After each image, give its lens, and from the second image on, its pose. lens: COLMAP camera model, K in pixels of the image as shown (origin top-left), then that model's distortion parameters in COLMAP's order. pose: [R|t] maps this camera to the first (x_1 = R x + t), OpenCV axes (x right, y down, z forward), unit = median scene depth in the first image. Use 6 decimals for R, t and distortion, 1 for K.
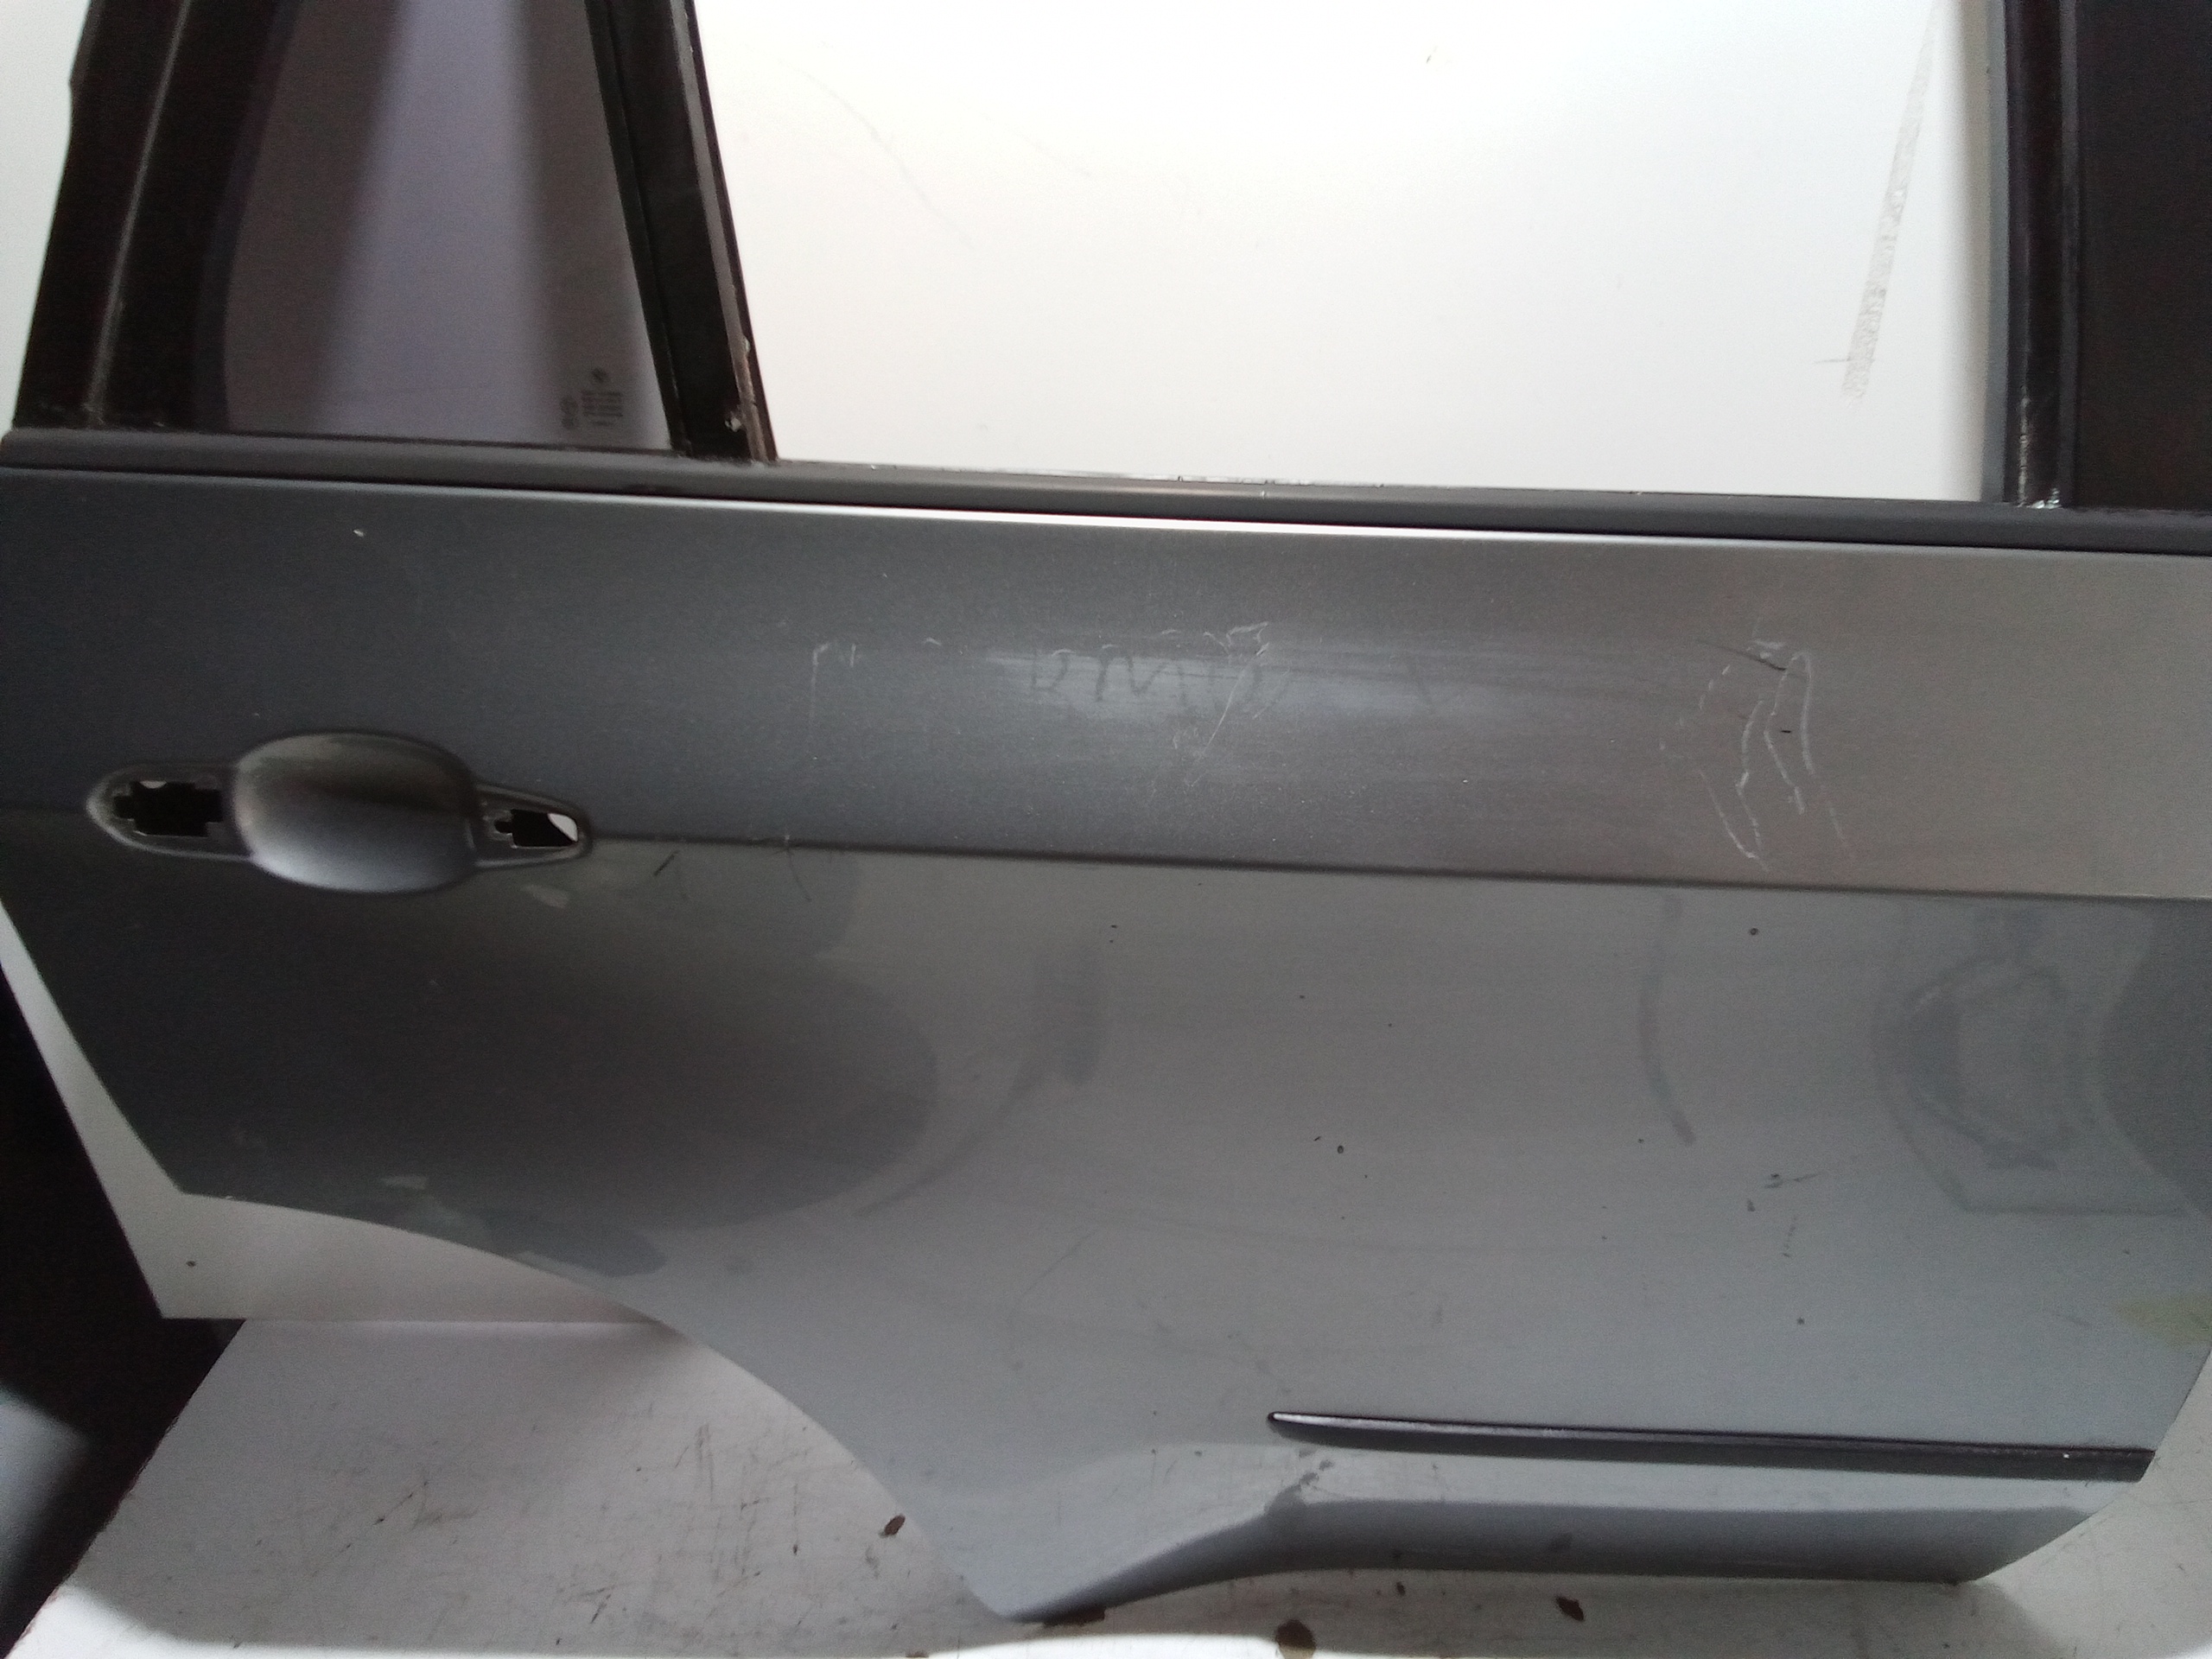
lens RADIAL K [[1823.8, 0, 1014.4], [0, 1823.8, 838.9], [0, 0, 1]] dist [0.065743, -0.115545]
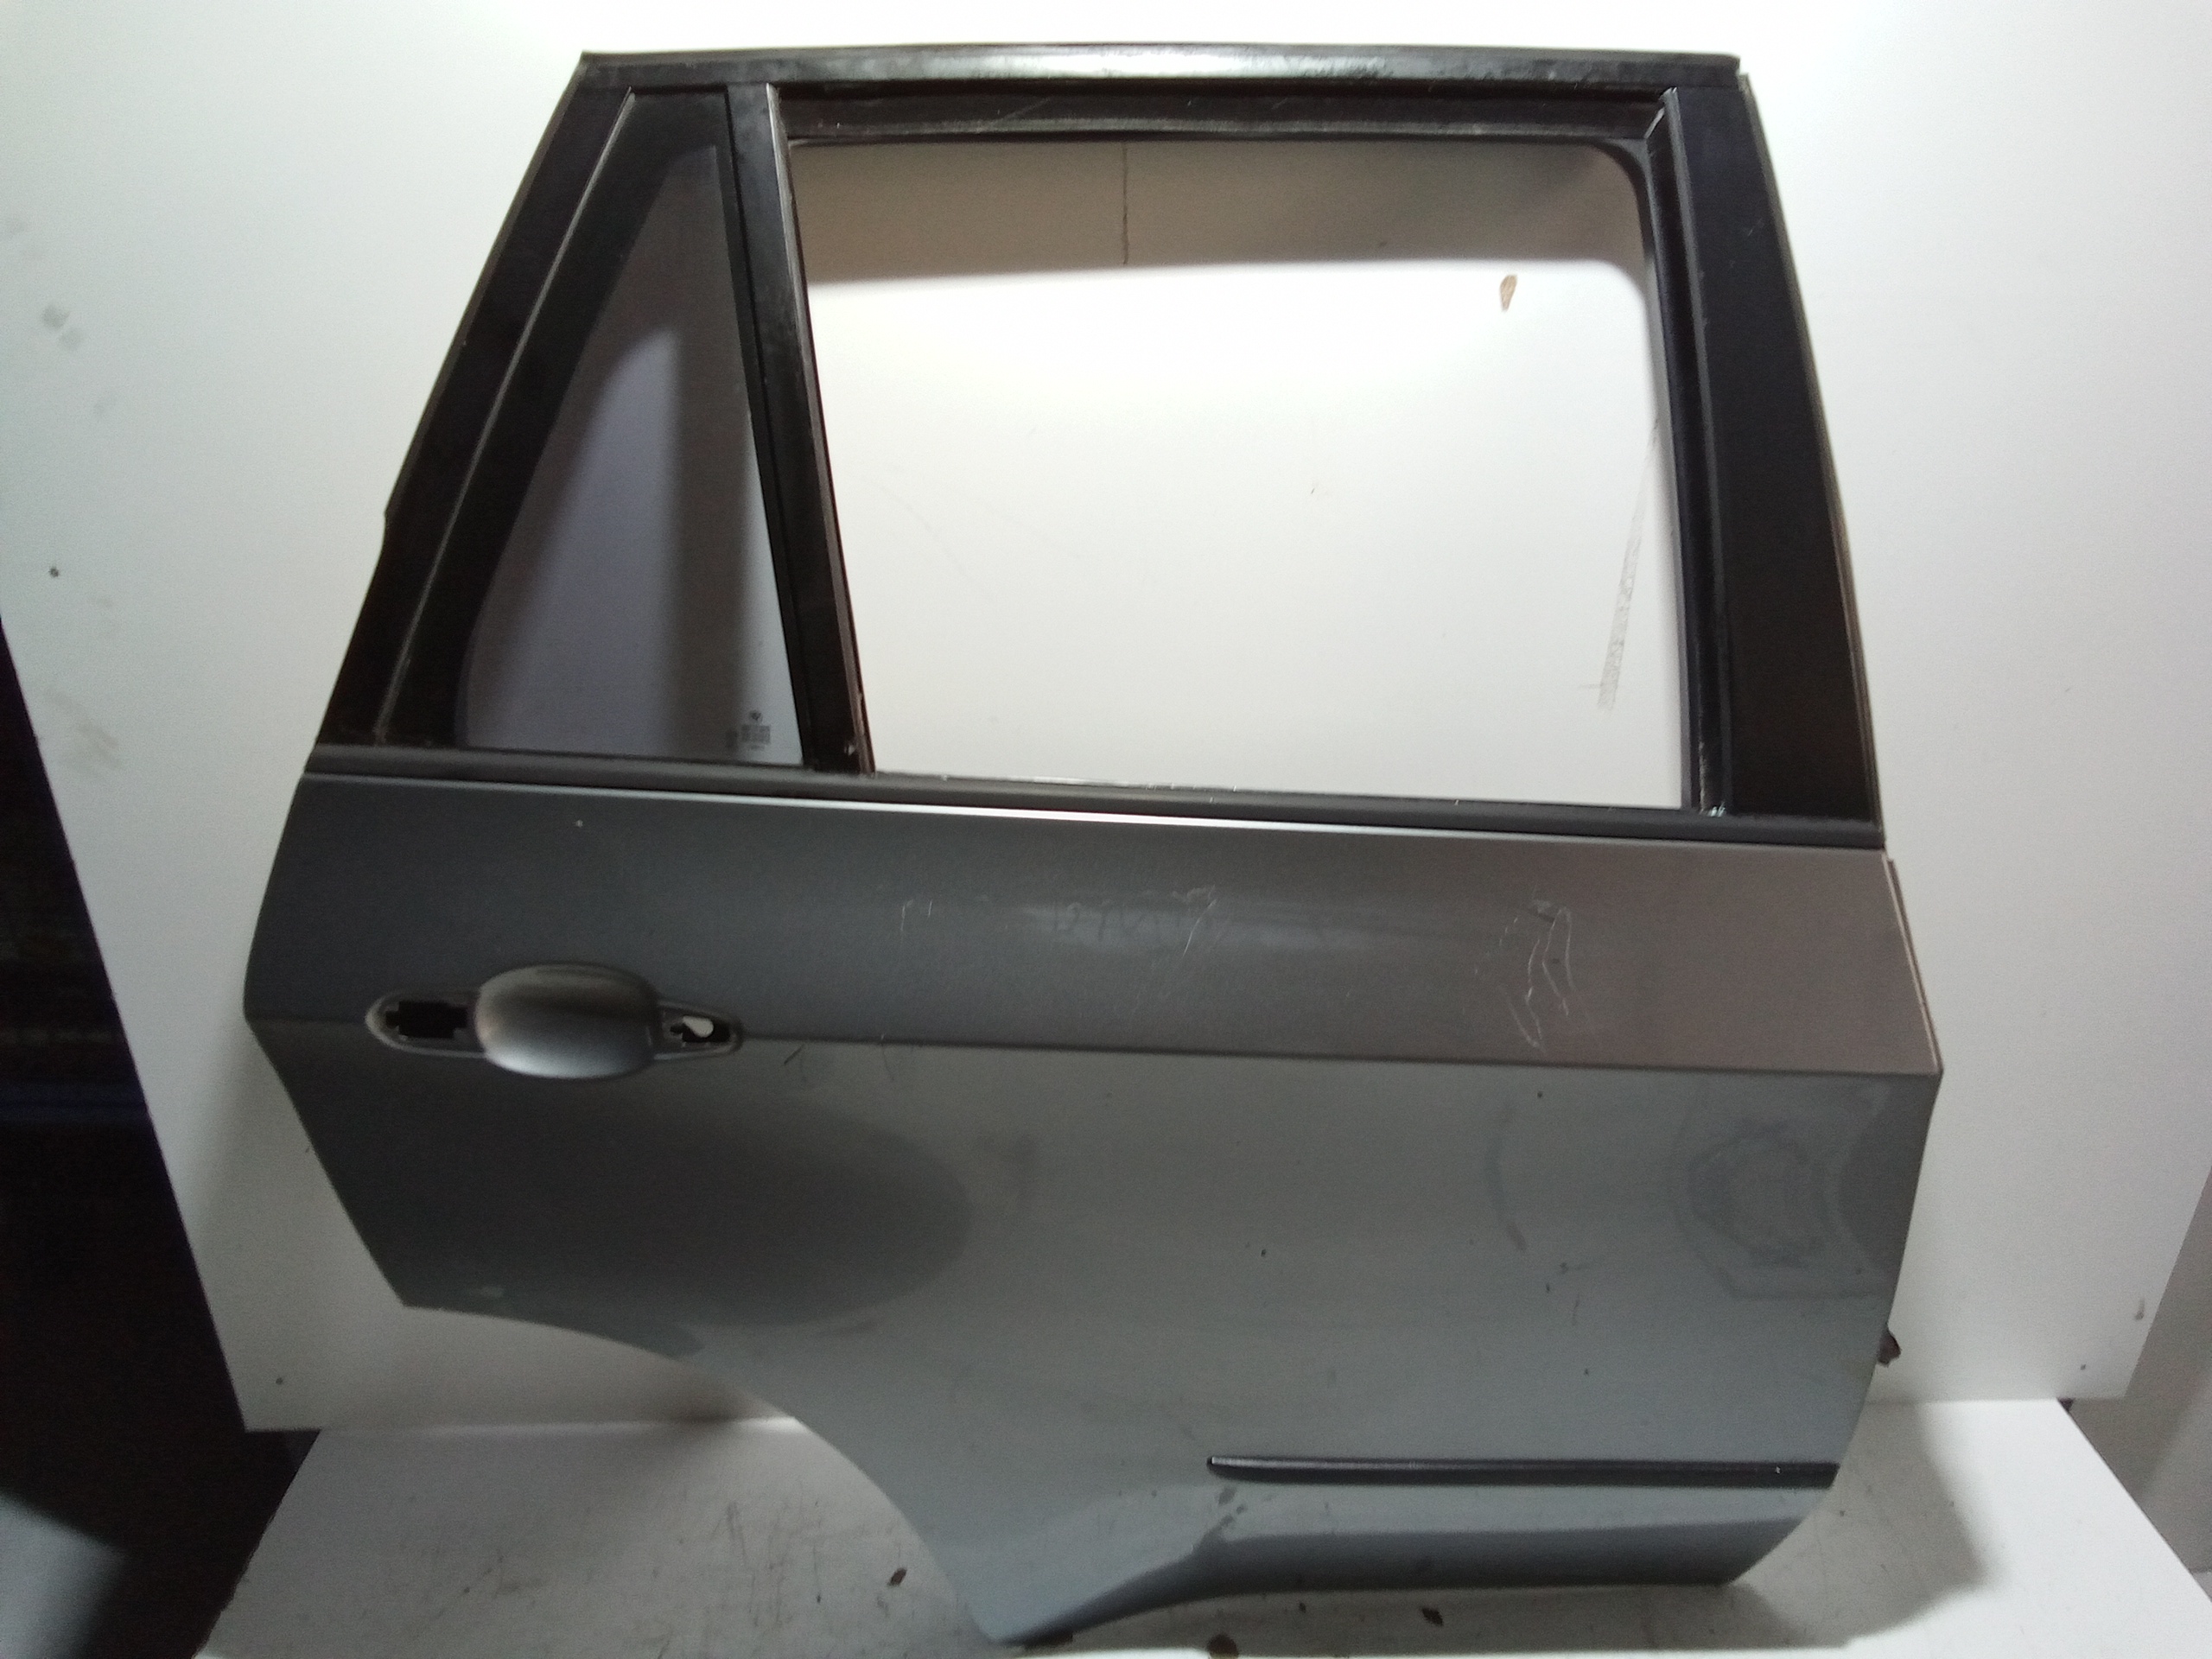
lens RADIAL K [[1740.9, 0, 1106.0], [0, 1740.9, 829.5], [0, 0, 1]] dist [0.072335, -0.110389]
pose [[0.993670, 0.005026, 0.112230, -0.101380], [0.003950, 0.996818, -0.079615, -0.051082], [-0.112273, 0.079554, 0.990488, -0.365718]]
